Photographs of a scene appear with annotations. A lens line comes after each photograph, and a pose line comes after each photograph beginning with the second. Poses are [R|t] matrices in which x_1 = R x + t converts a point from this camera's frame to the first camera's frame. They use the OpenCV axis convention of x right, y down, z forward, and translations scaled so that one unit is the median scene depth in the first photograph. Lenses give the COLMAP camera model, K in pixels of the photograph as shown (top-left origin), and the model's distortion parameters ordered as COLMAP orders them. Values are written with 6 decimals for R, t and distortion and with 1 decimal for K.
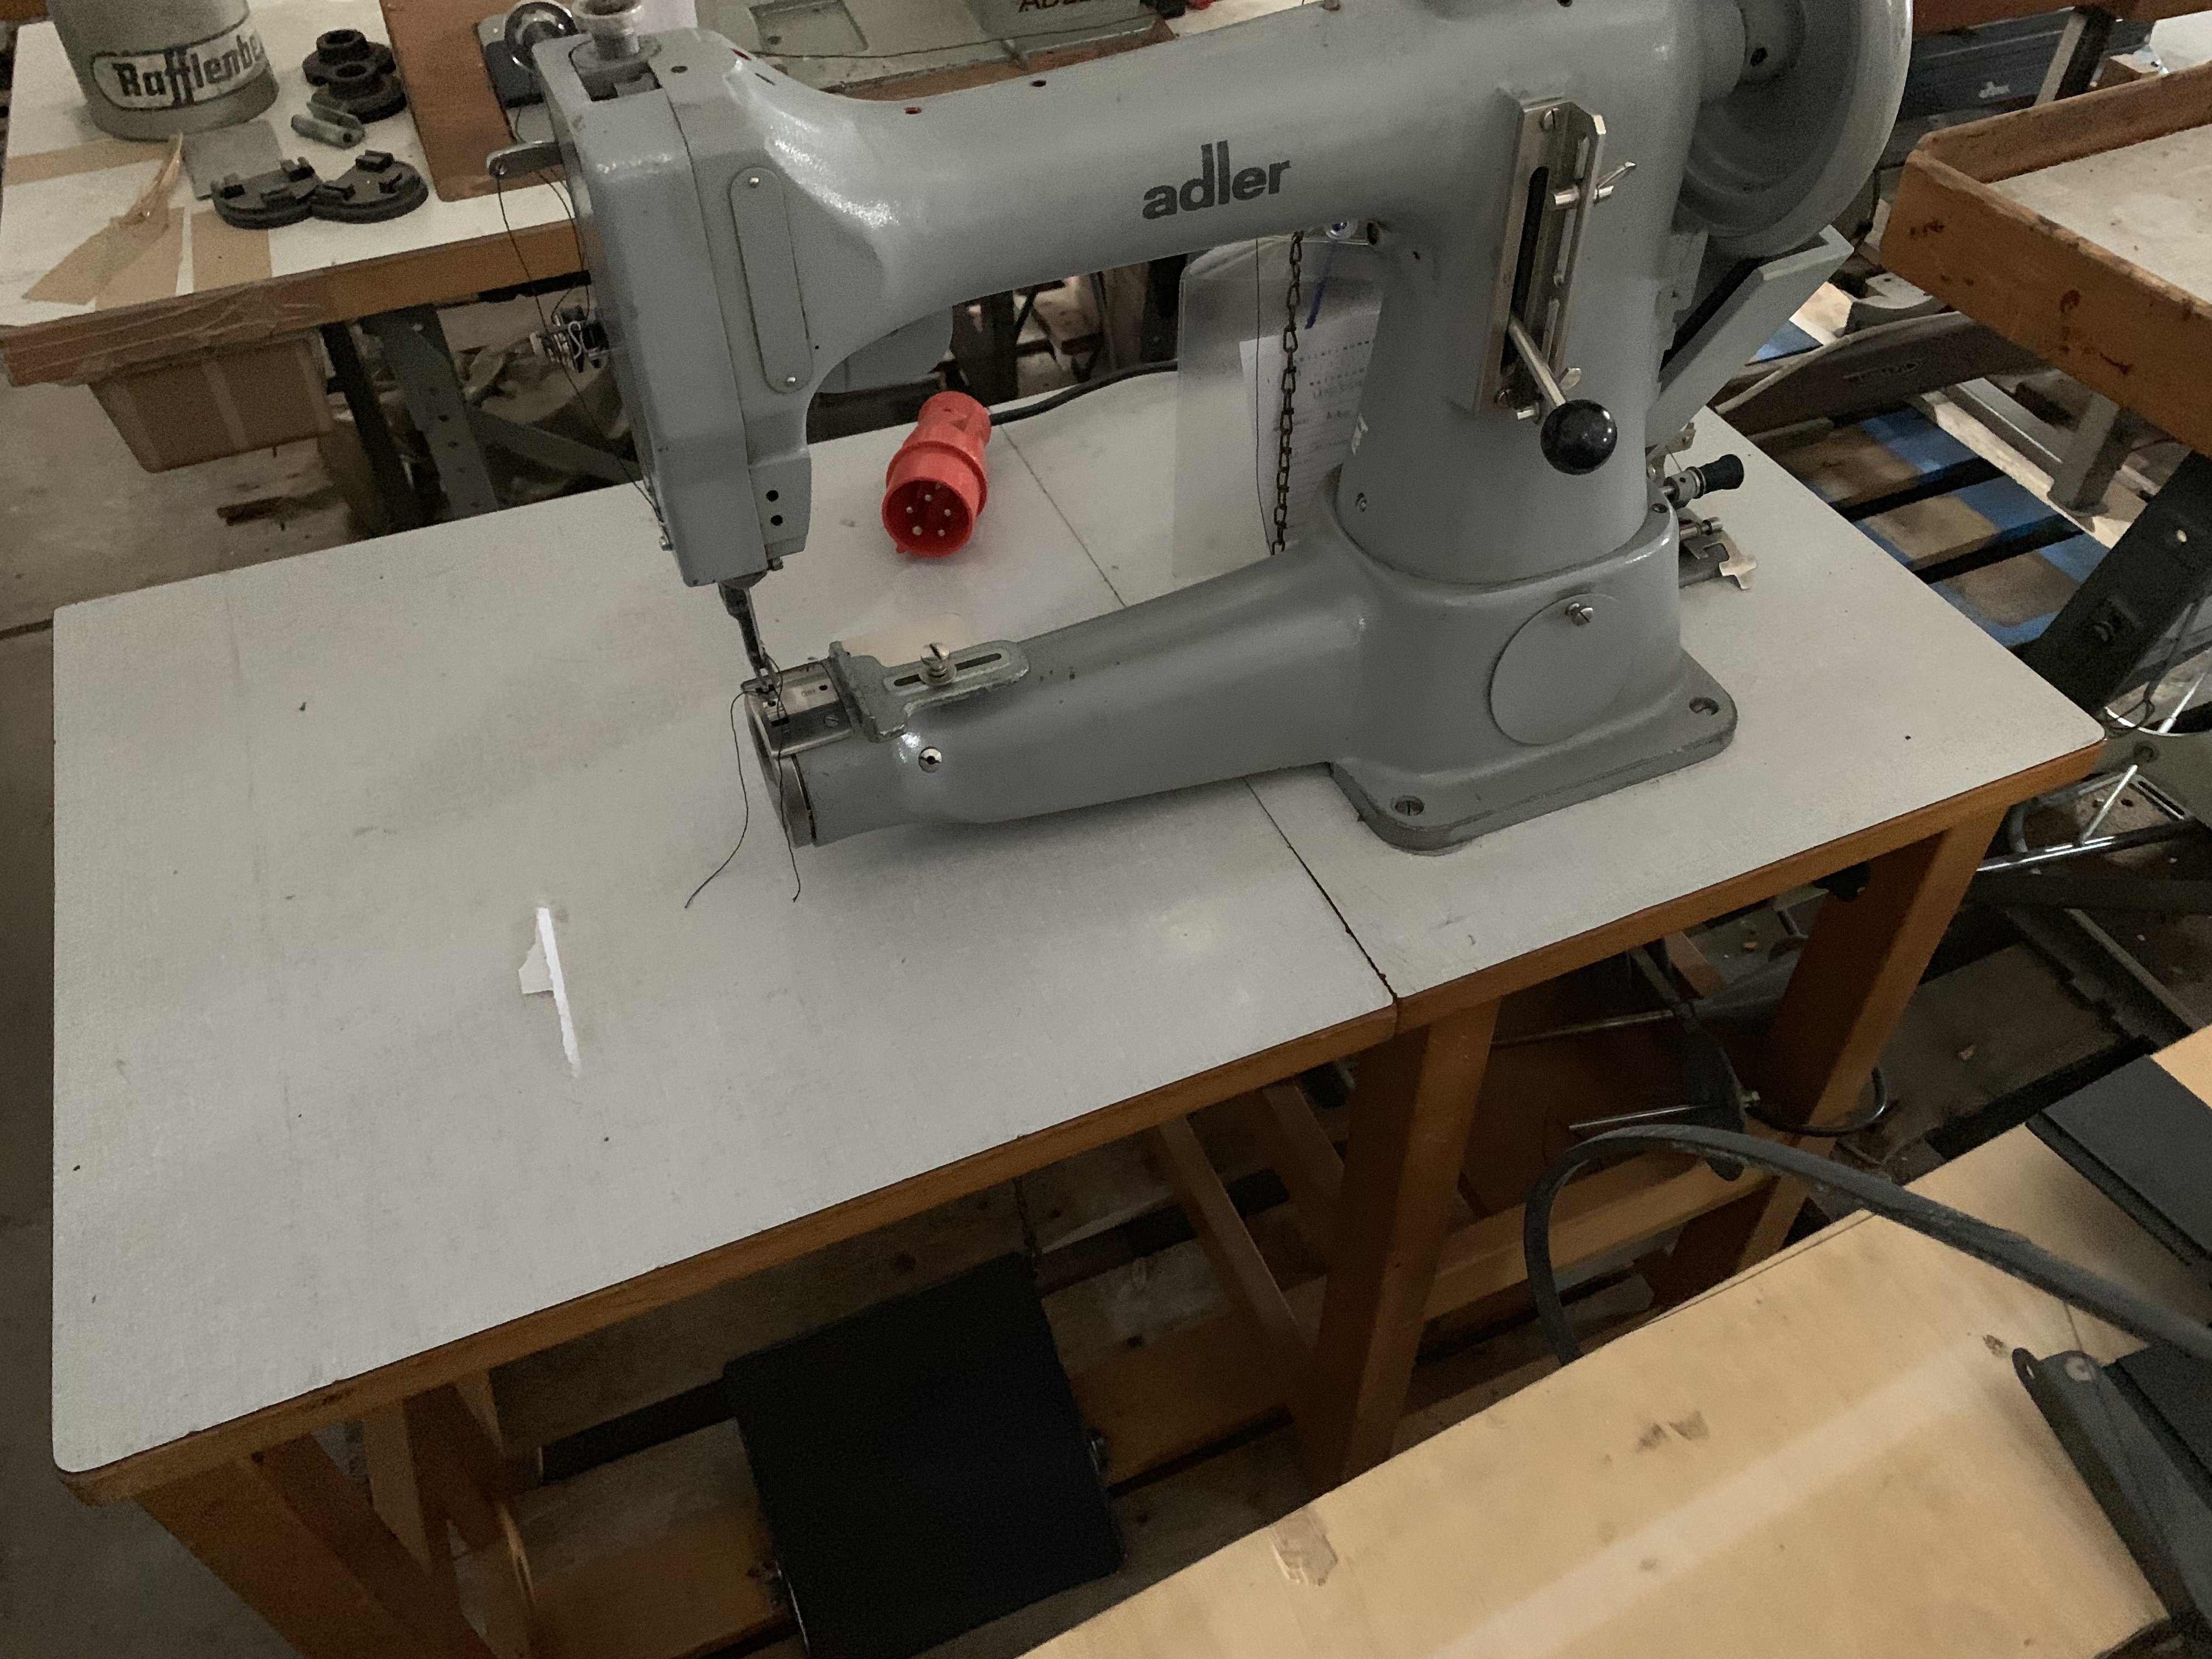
lens RADIAL K [[1703.7, 0, 1128.9], [0, 1703.7, 825.2], [0, 0, 1]] dist [0.136496, -0.408788]
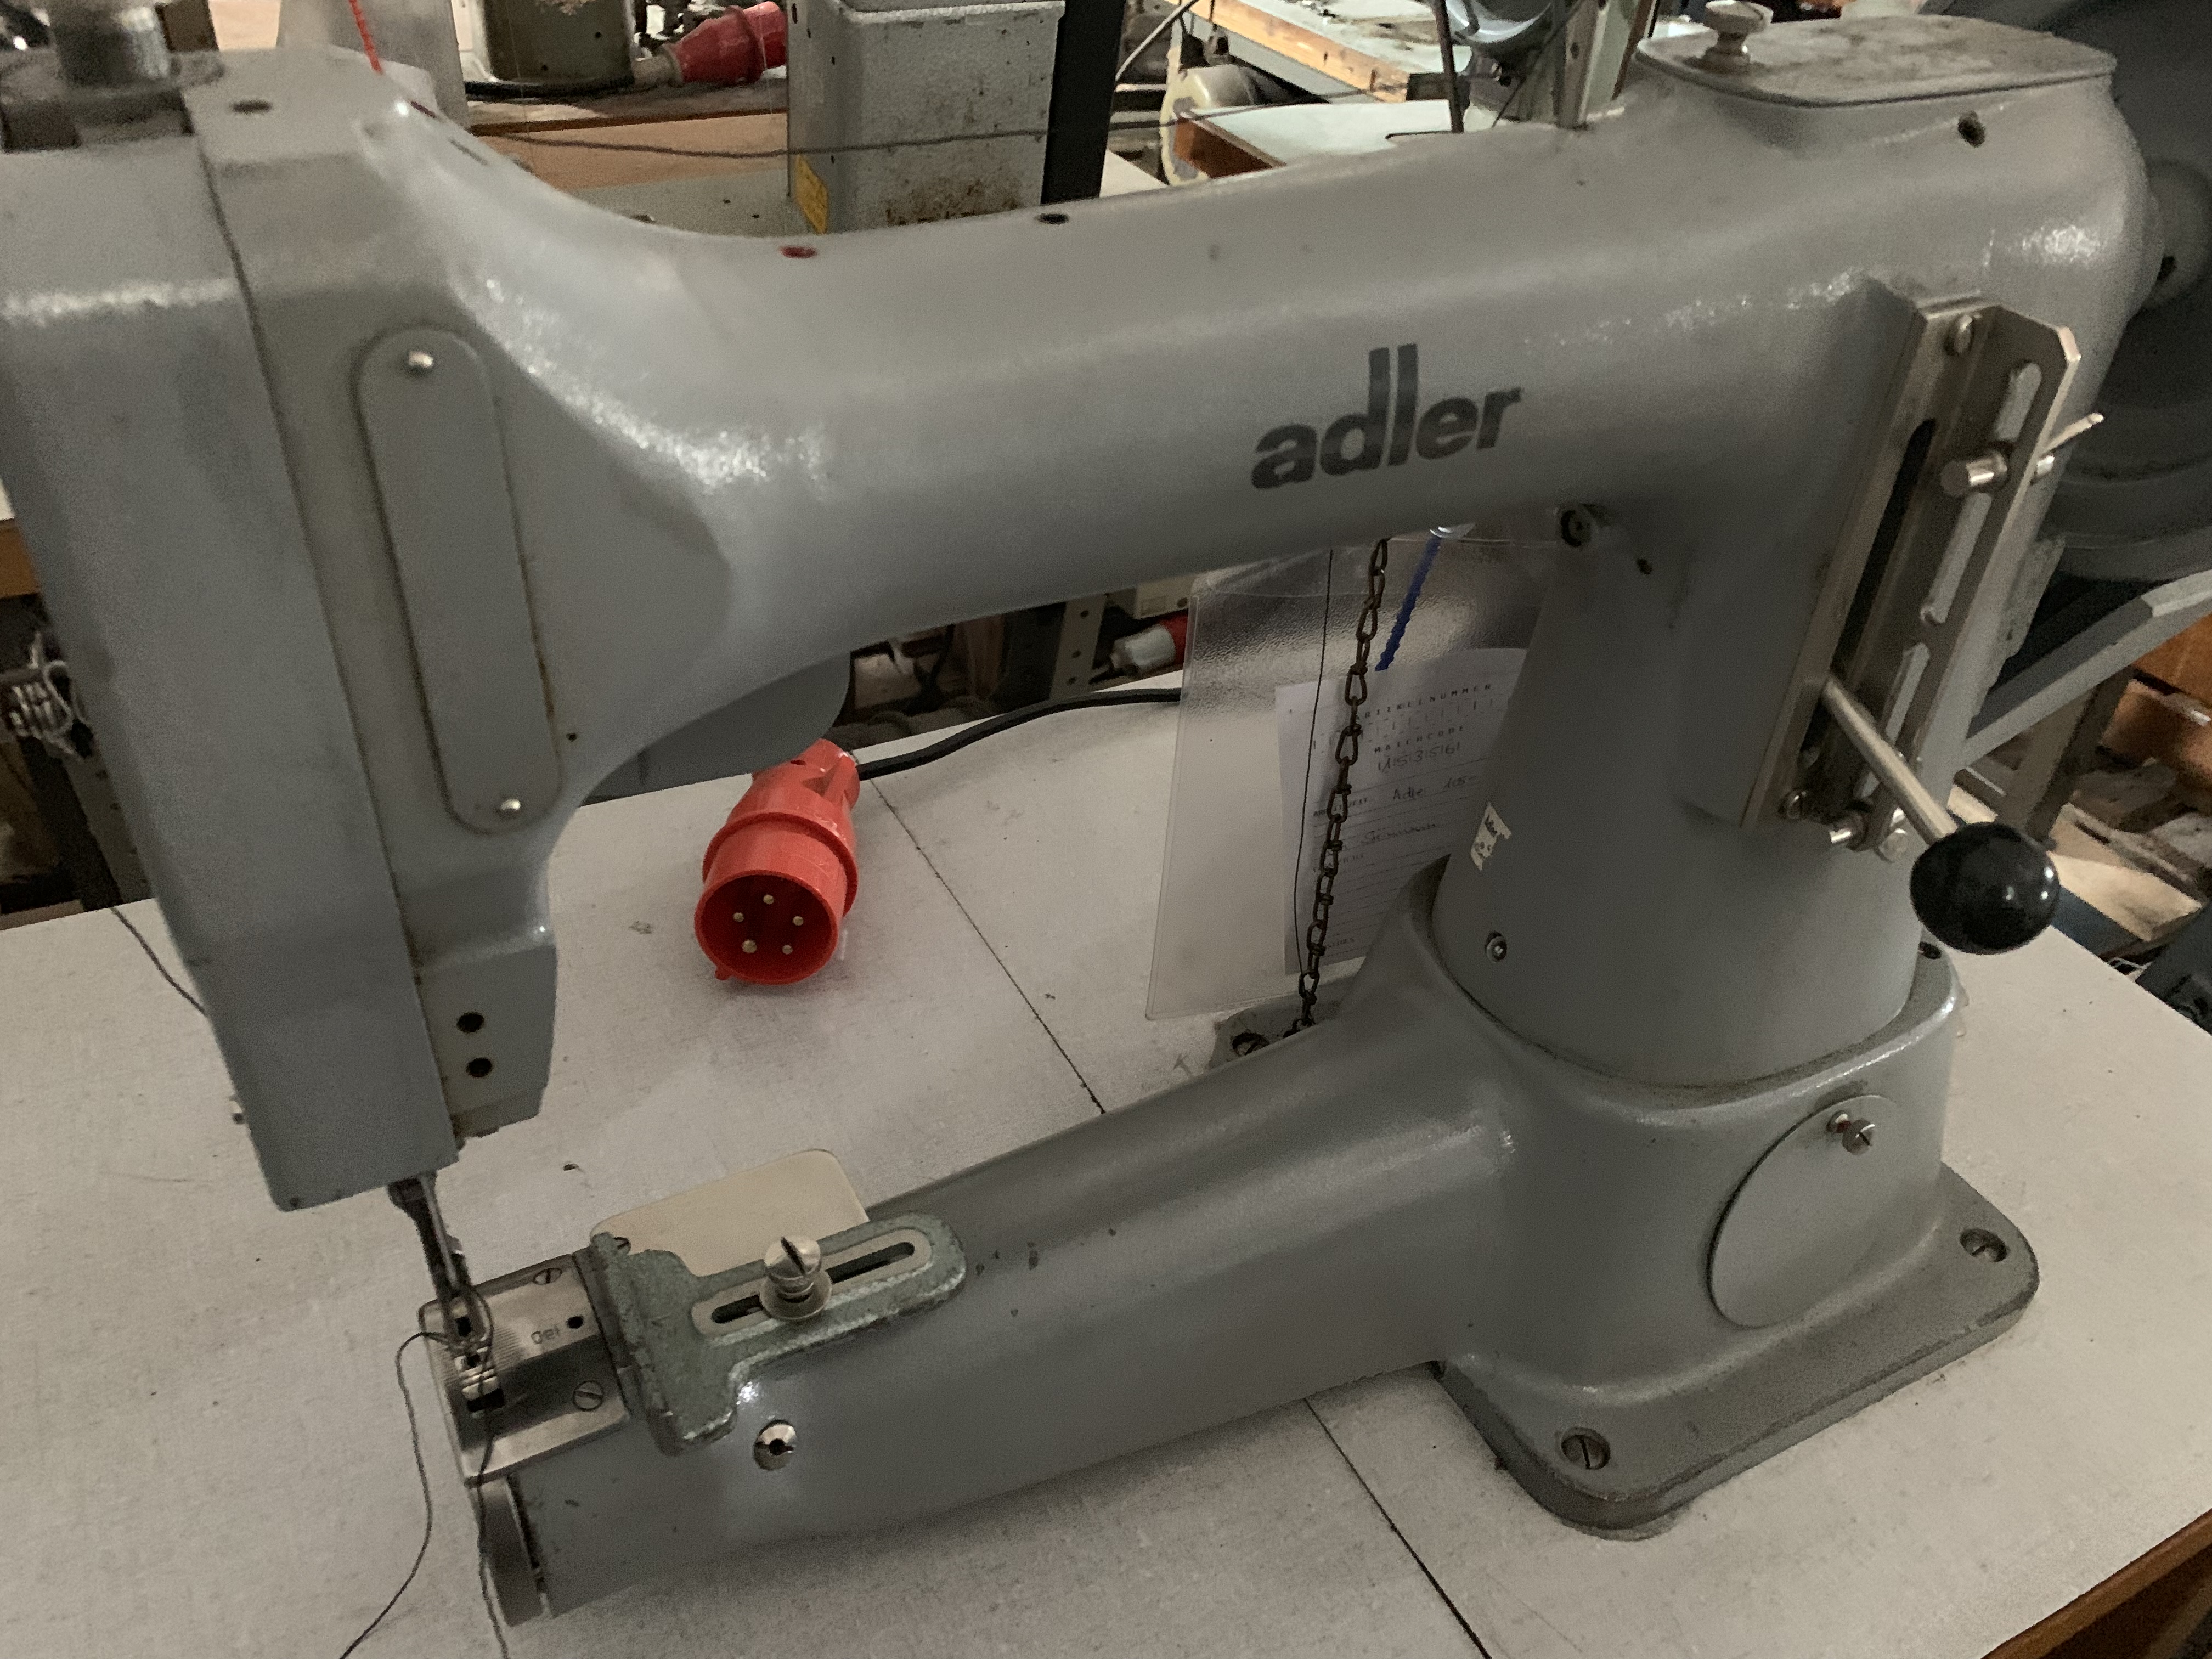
lens RADIAL K [[1689.3, 0, 1106.0], [0, 1689.3, 829.5], [0, 0, 1]] dist [0.120769, -0.313535]
pose [[0.994801, 0.005914, 0.101667, -0.070585], [0.010186, 0.987528, -0.157115, -0.146733], [-0.101328, 0.157334, 0.982333, 0.444363]]
